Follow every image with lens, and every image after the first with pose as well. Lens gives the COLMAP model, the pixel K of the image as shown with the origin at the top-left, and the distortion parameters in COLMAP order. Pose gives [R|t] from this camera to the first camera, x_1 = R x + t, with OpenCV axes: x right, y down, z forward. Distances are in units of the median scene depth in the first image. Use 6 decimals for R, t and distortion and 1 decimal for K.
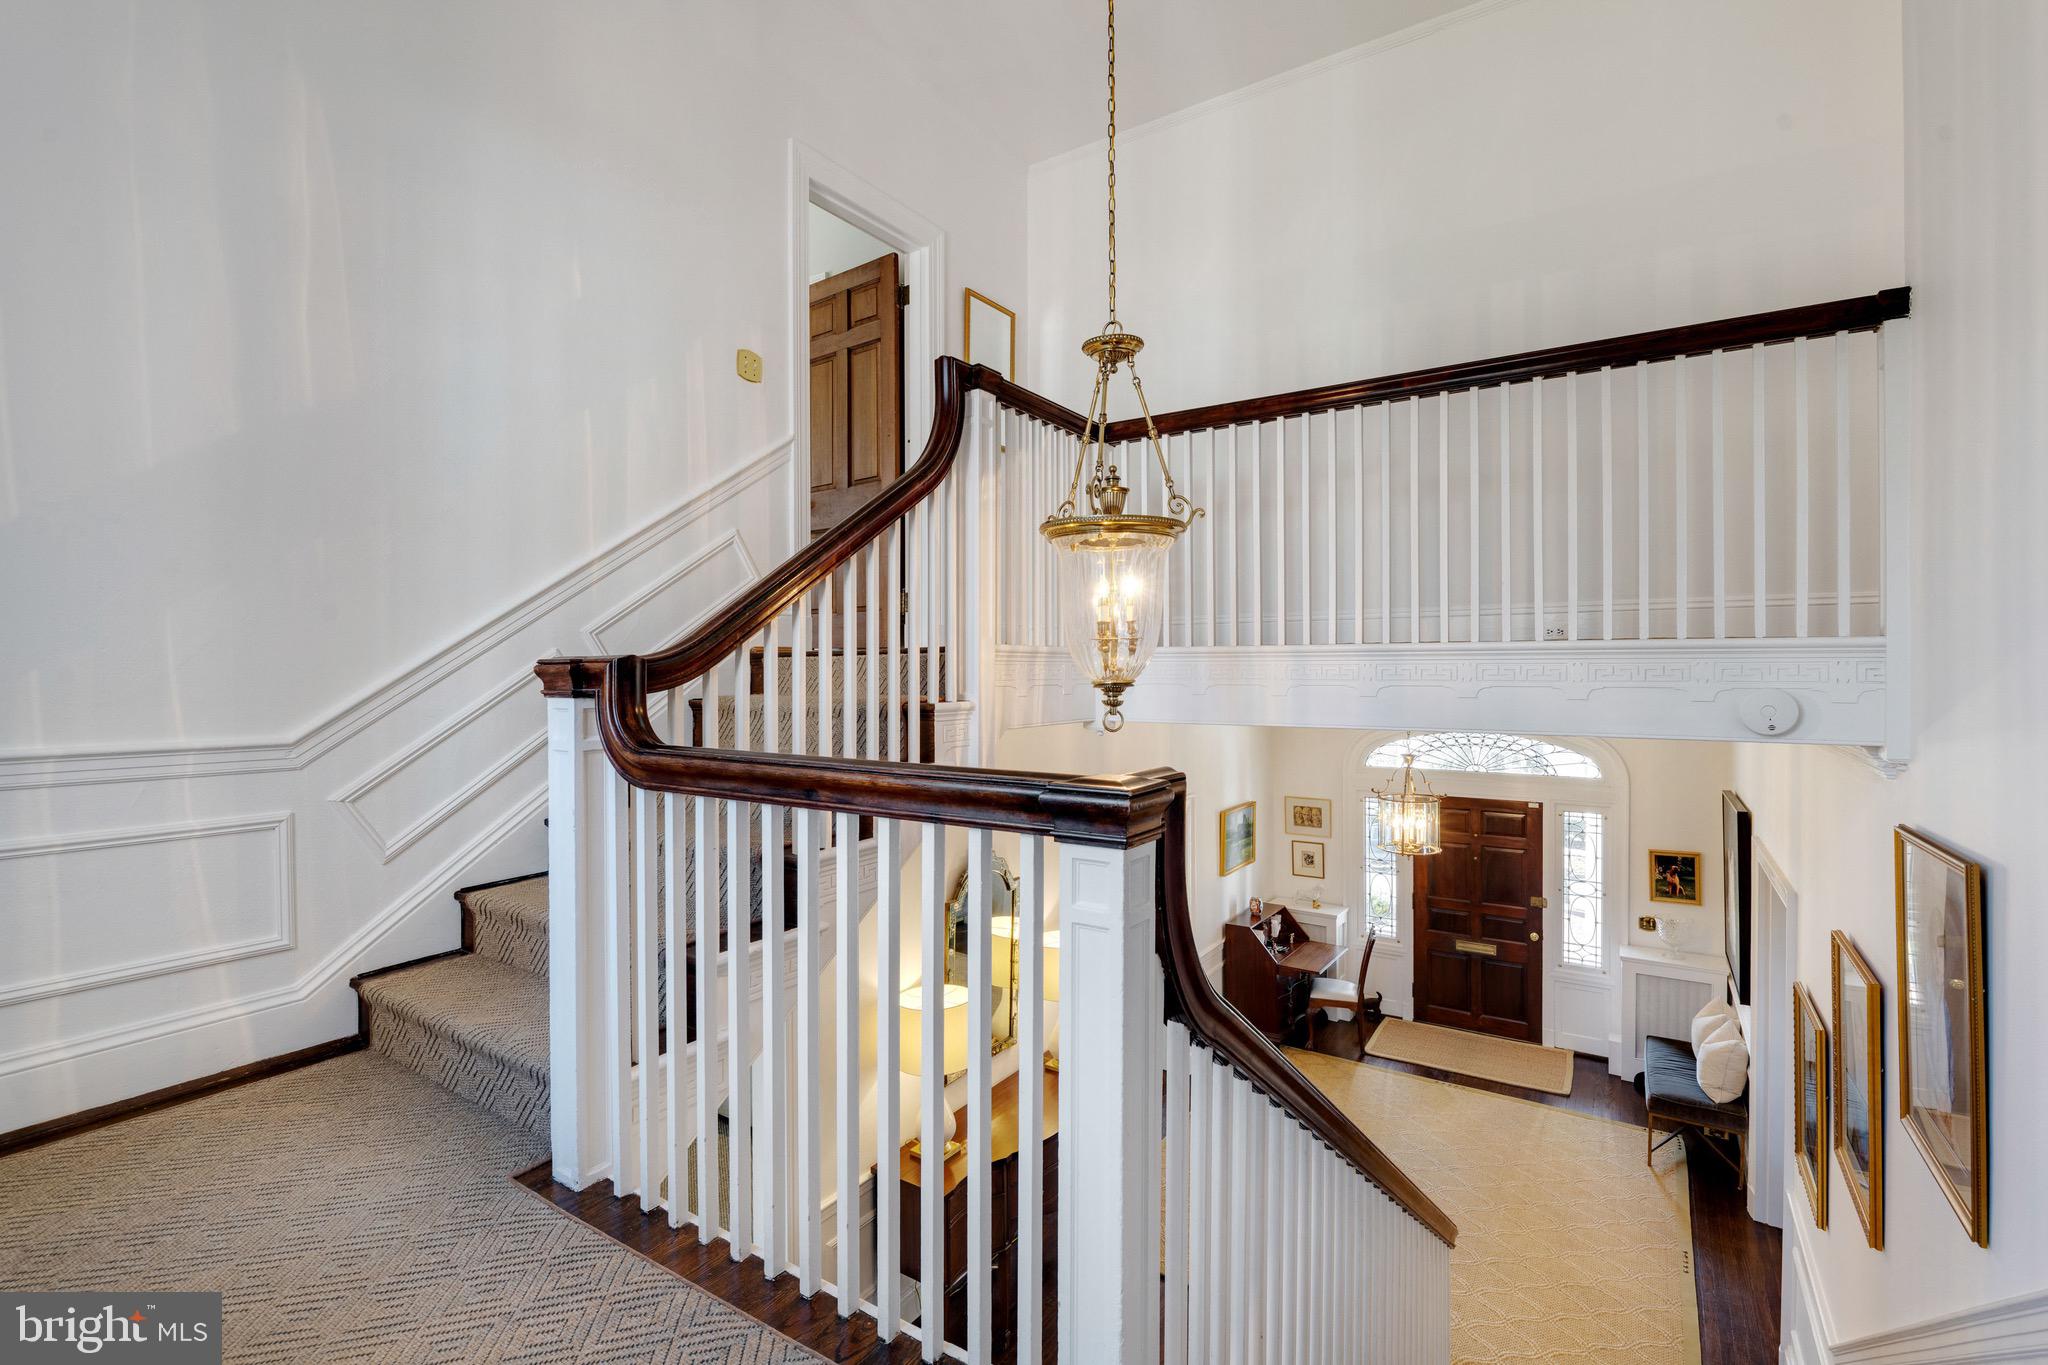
lens RADIAL K [[926.9, 0, 1004.3], [0, 926.9, 660.8], [0, 0, 1]] dist [-0.007546, -0.005155]
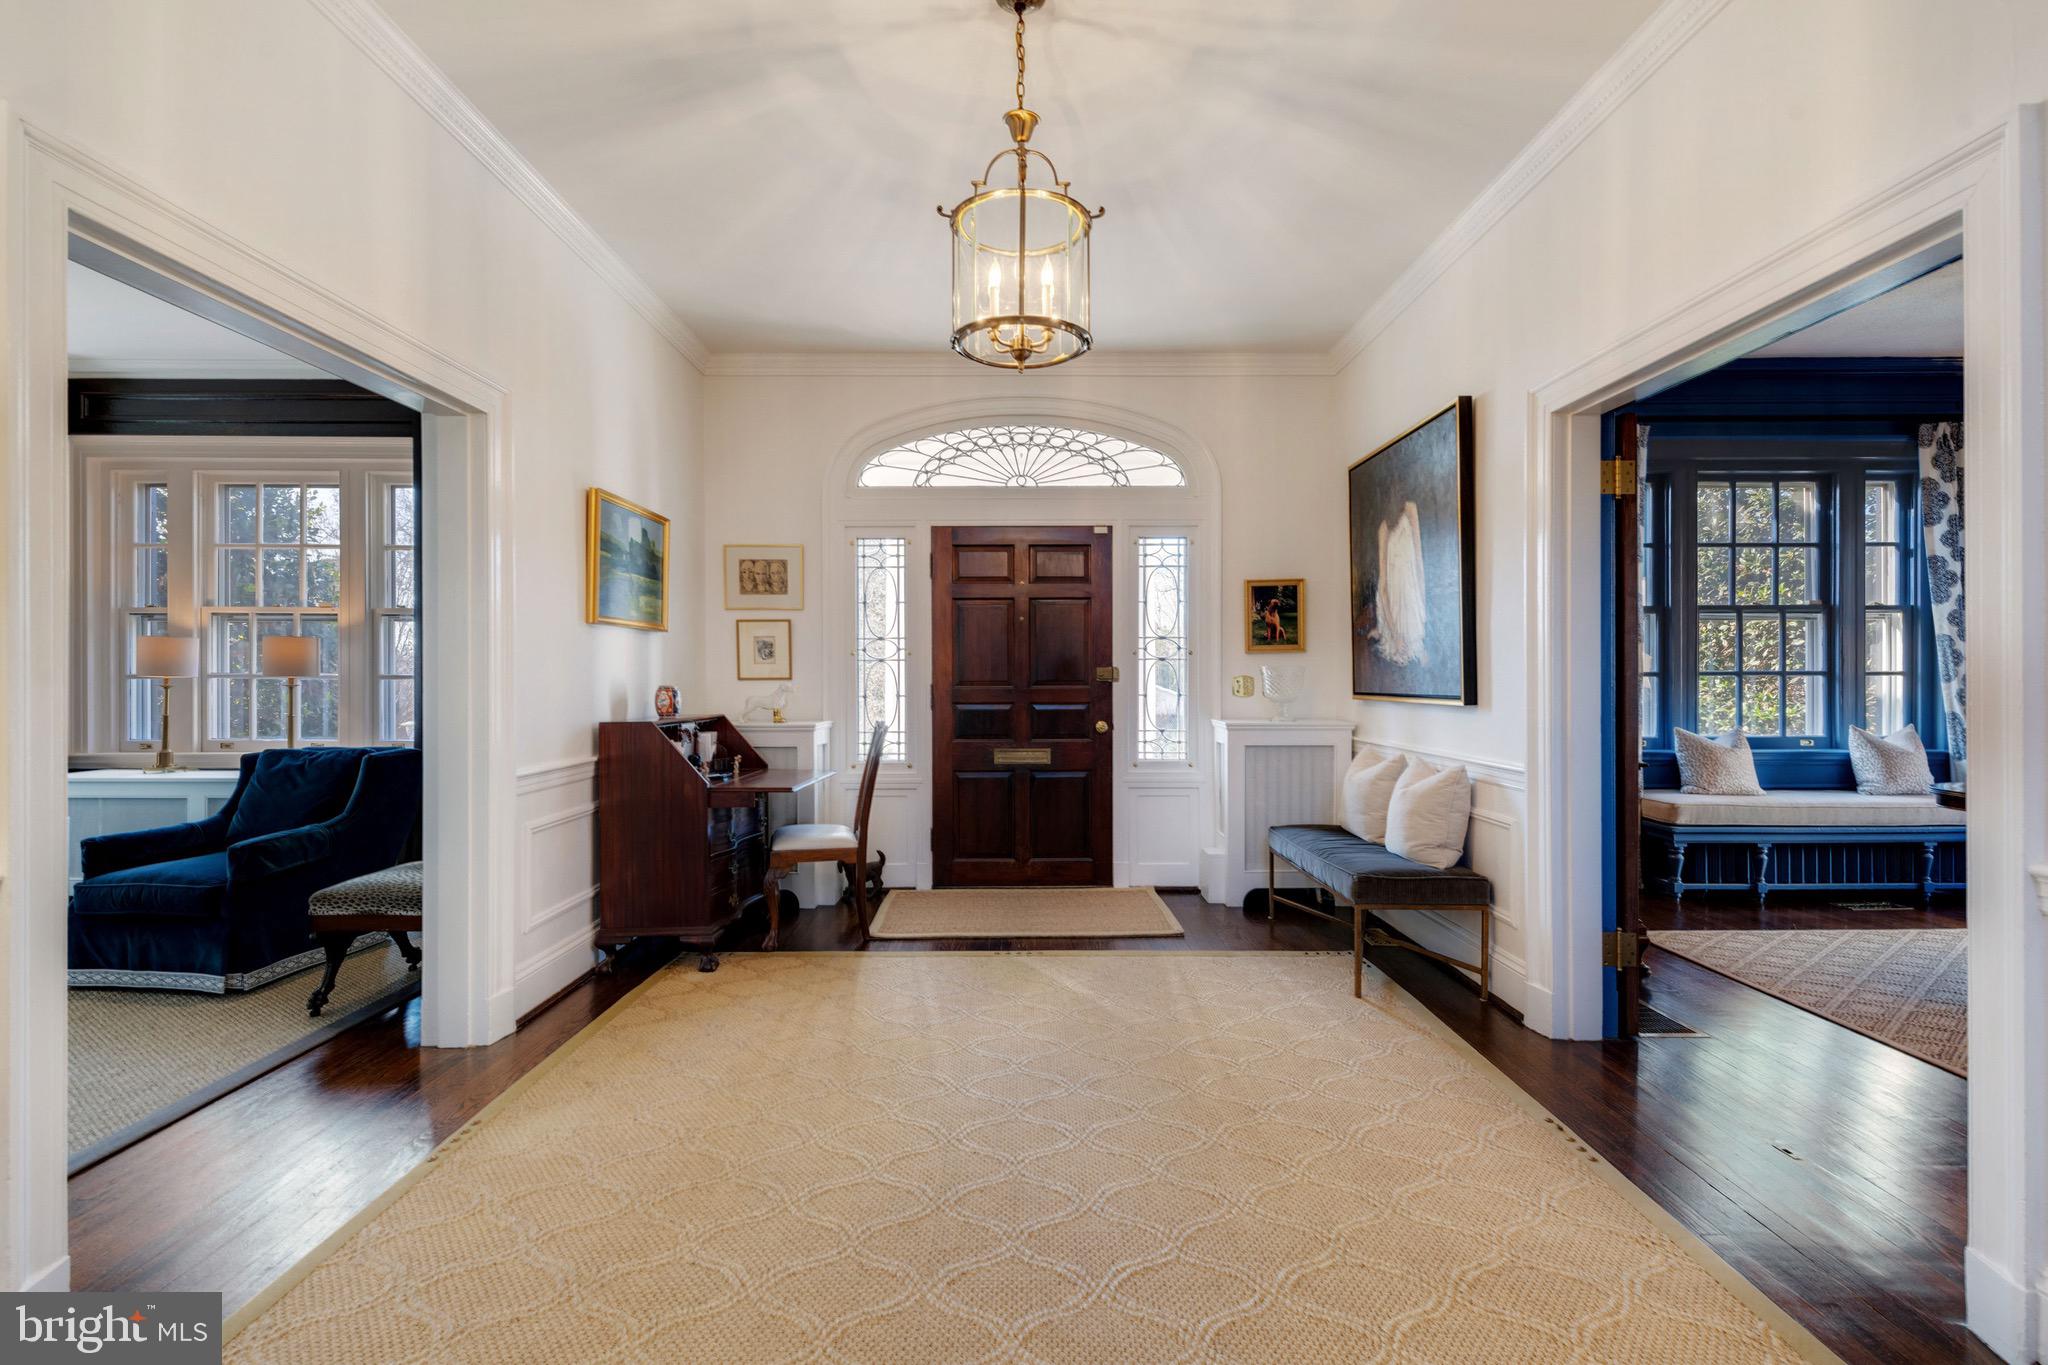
lens RADIAL K [[926.9, 0, 1025.6], [0, 926.9, 676.7], [0, 0, 1]] dist [-0.007546, -0.005155]
pose [[0.823748, 0.002022, 0.566953, 0.146220], [-0.001243, 0.999998, -0.001761, 0.256943], [-0.566955, 0.000746, 0.823748, 0.468326]]
